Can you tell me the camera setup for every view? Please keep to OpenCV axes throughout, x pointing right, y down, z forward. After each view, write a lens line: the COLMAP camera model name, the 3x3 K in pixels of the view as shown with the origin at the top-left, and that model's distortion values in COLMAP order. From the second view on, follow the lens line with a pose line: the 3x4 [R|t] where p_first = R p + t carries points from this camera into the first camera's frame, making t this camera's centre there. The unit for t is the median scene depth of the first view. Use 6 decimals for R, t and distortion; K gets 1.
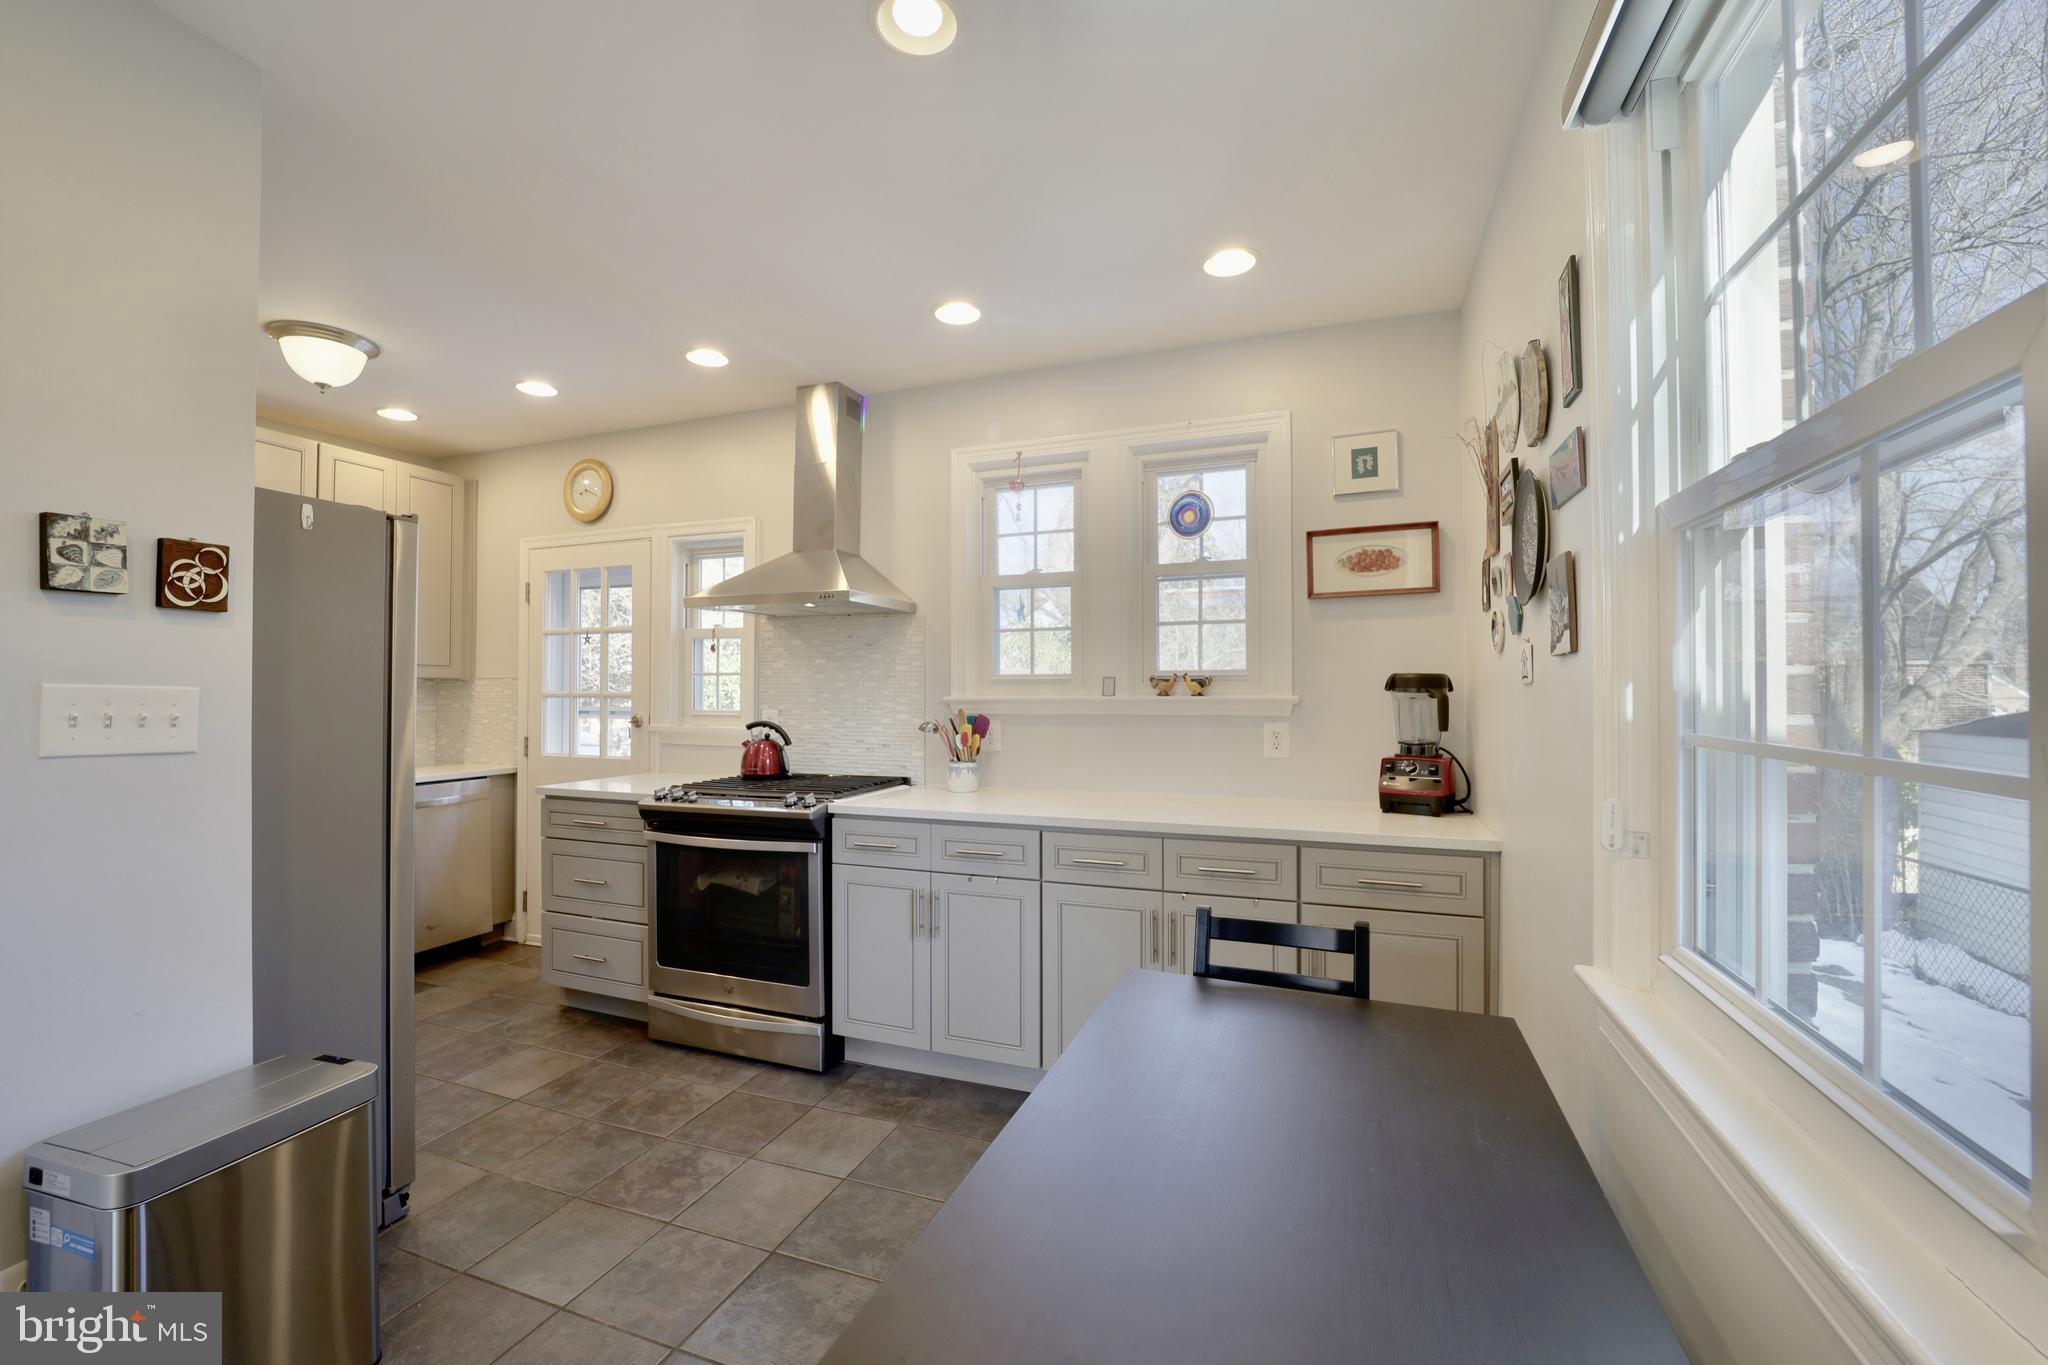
lens RADIAL K [[827.1, 0, 1022.4], [0, 827.1, 682.6], [0, 0, 1]] dist [-0.017160, -0.000422]
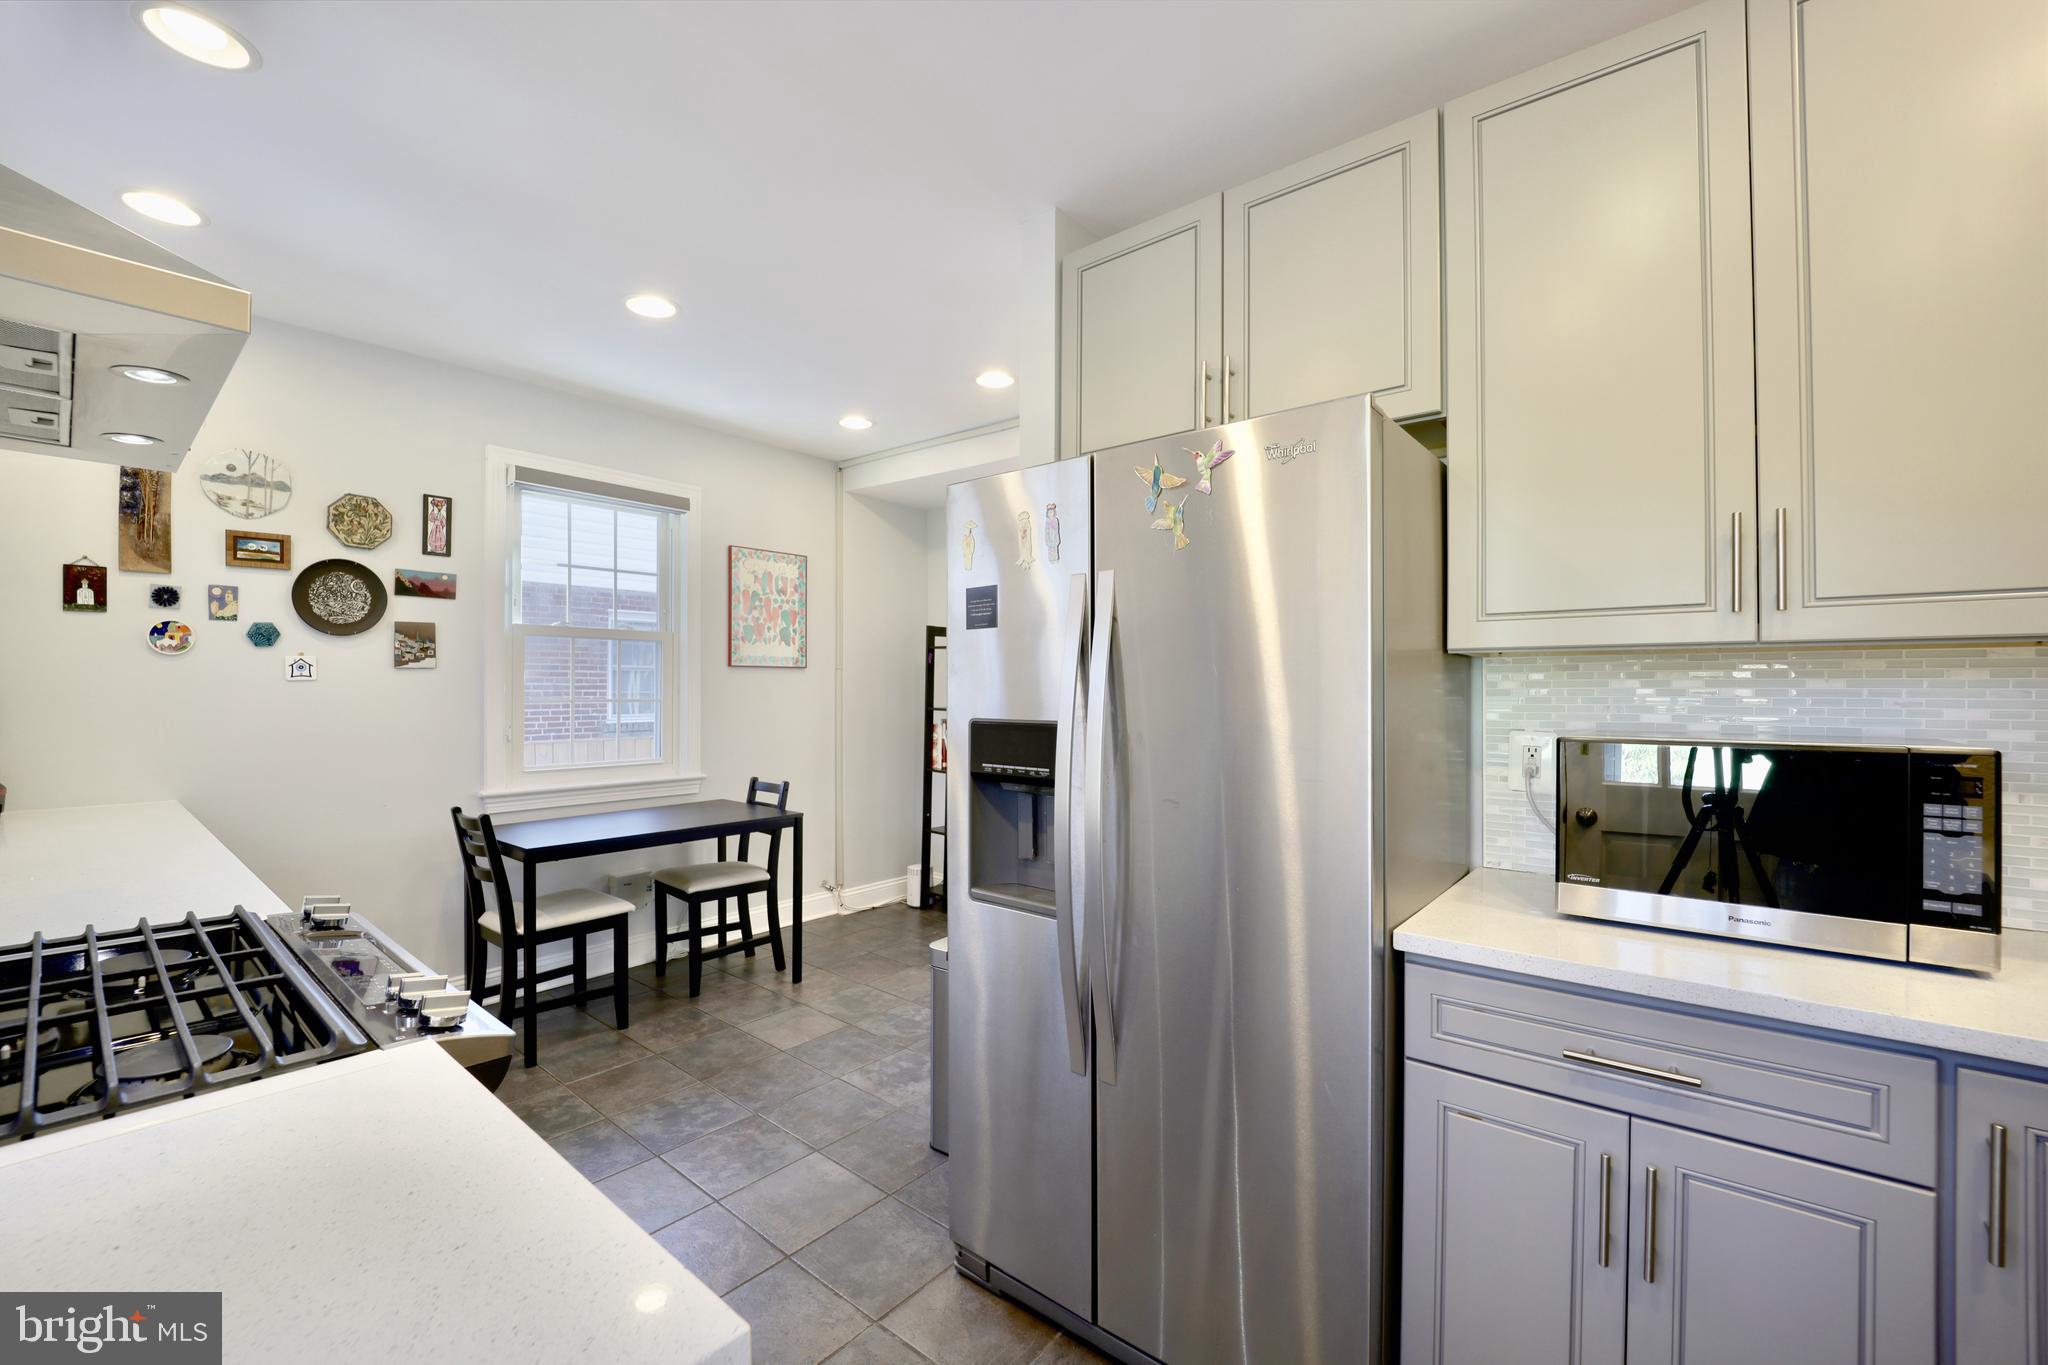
lens RADIAL K [[827.1, 0, 1020.9], [0, 827.1, 685.4], [0, 0, 1]] dist [-0.017160, -0.000422]
pose [[-0.943316, 0.000268, 0.331896, -0.500684], [-0.003315, 0.999942, -0.010229, 0.009678], [-0.331879, -0.010749, -0.943261, 0.817003]]
